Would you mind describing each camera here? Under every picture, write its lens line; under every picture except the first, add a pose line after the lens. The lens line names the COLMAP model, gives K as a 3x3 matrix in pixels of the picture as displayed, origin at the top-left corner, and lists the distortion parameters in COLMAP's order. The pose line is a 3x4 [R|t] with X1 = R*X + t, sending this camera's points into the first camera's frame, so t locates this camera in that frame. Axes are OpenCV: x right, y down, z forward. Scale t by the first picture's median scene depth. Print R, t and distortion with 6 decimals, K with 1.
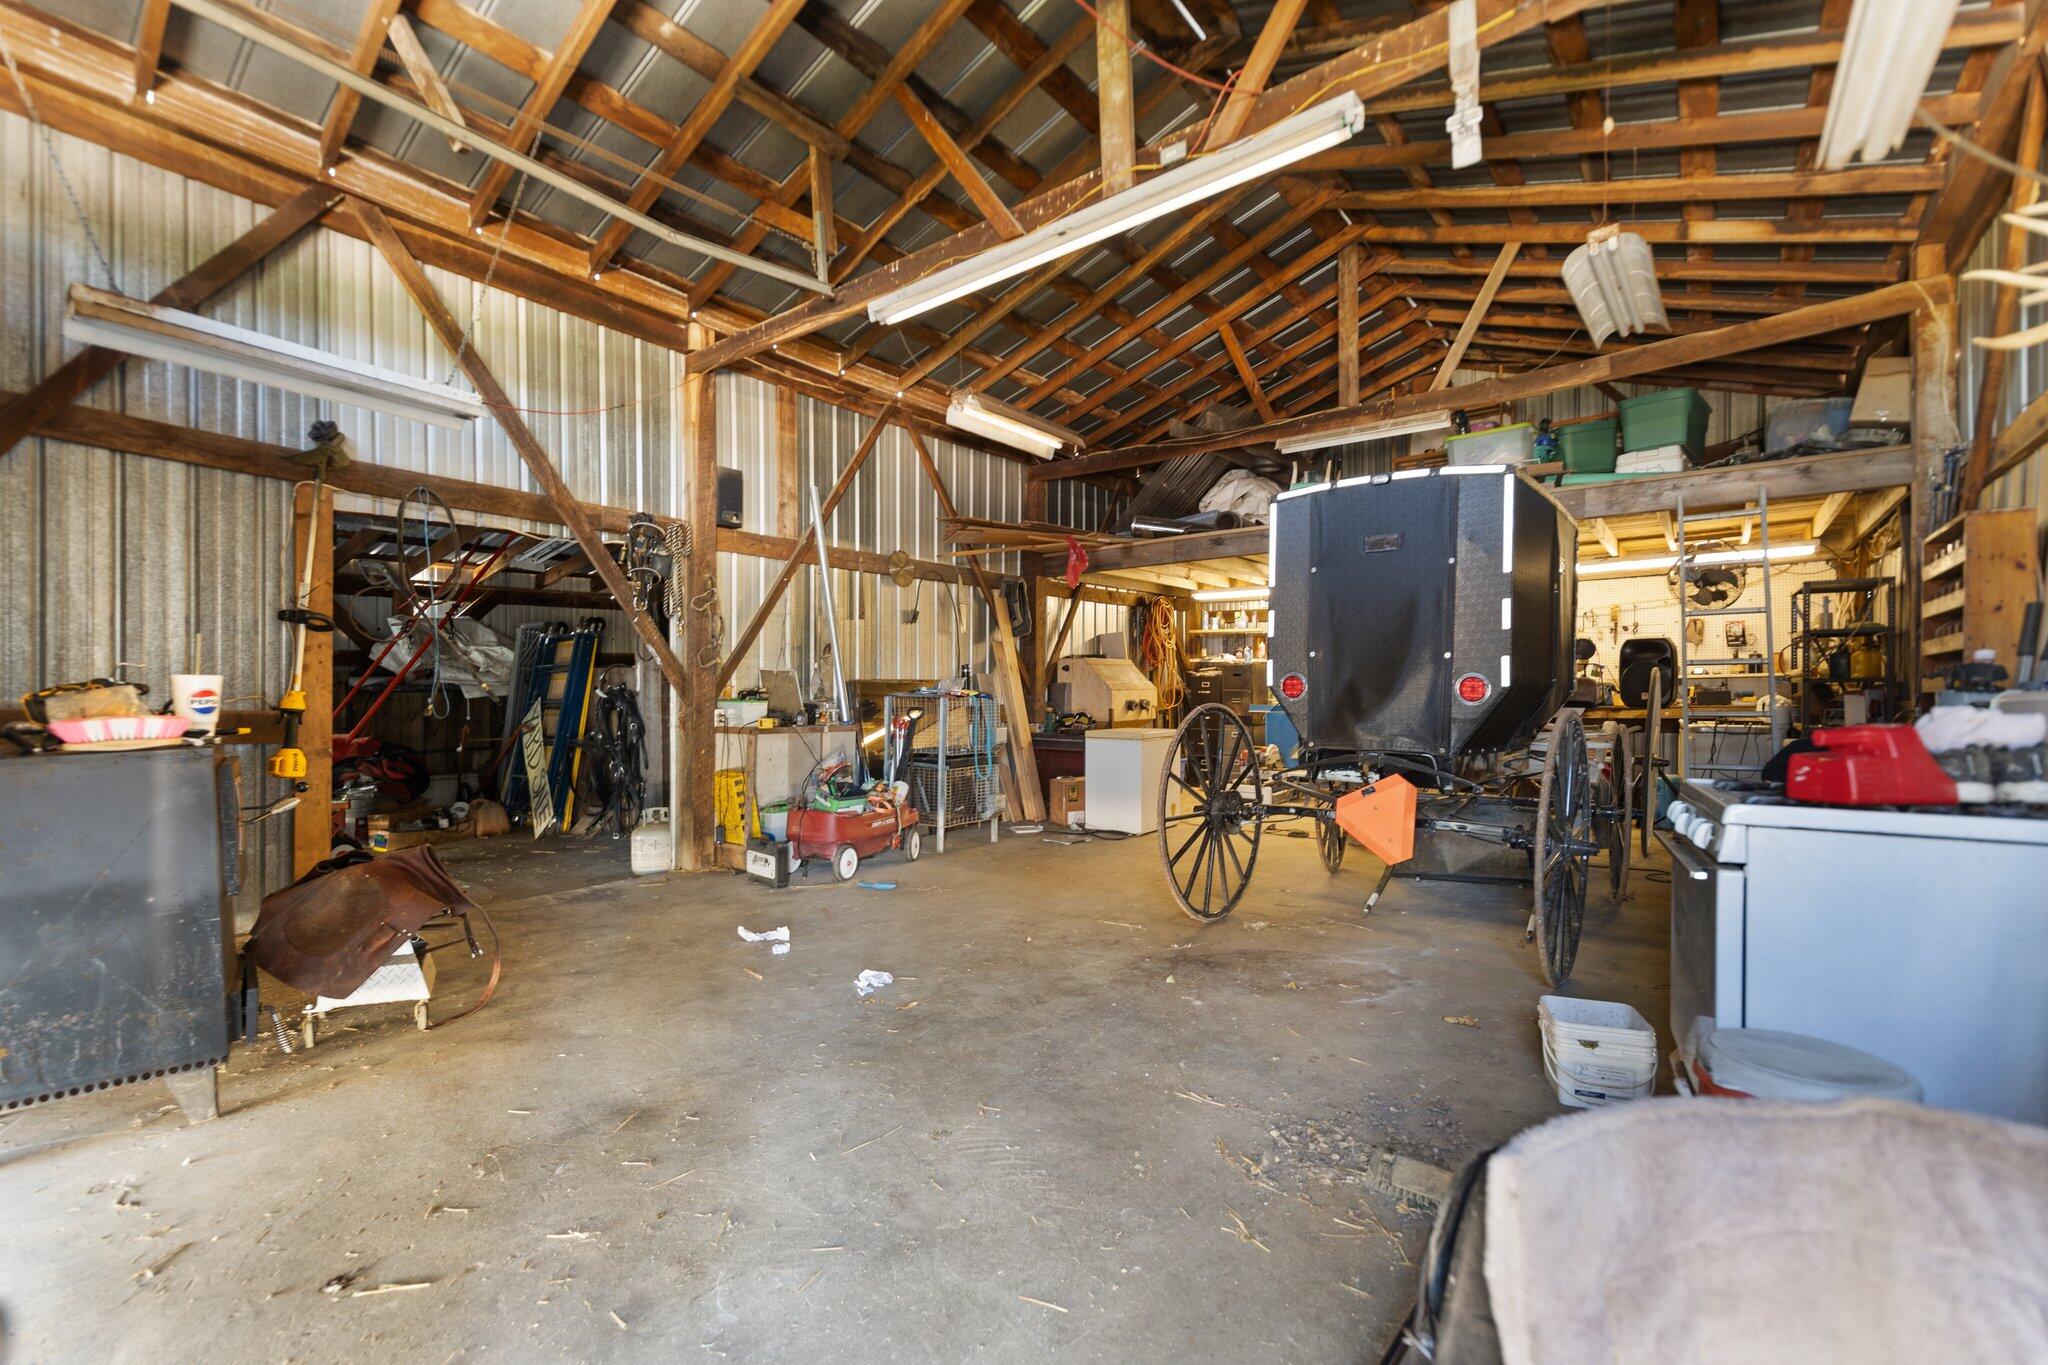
lens RADIAL K [[893.0, 0, 1016.8], [0, 893.0, 681.0], [0, 0, 1]] dist [0.003104, -0.000158]
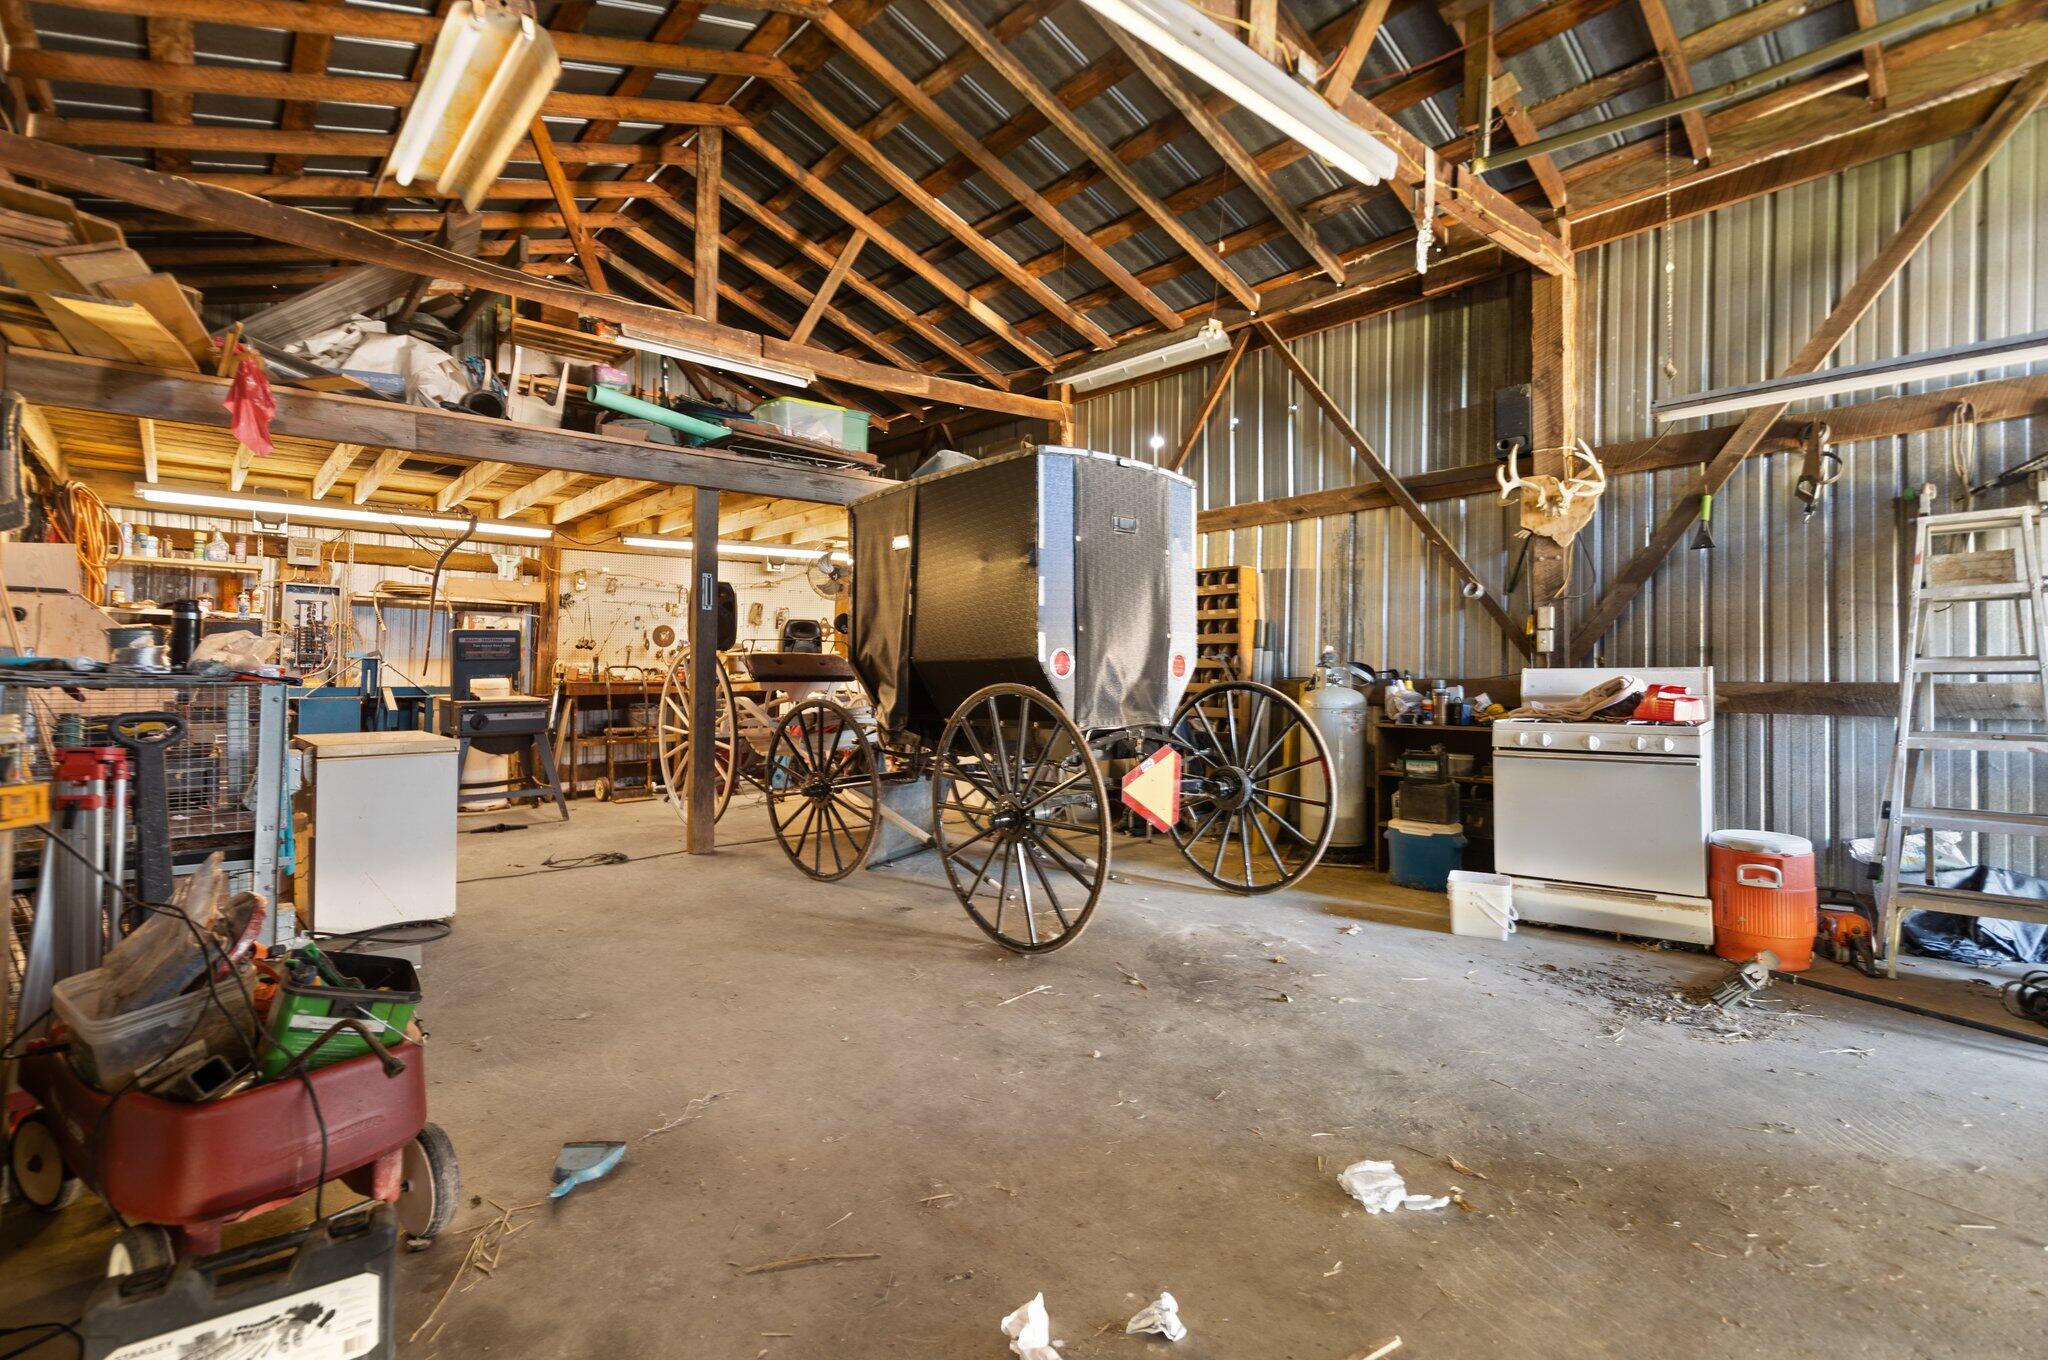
lens RADIAL K [[893.0, 0, 1016.8], [0, 893.0, 678.5], [0, 0, 1]] dist [0.003104, -0.000158]
pose [[0.184632, -0.016359, 0.982671, -0.623047], [-0.010260, 0.999775, 0.018571, 0.004238], [-0.982754, -0.013511, 0.184423, 0.930100]]
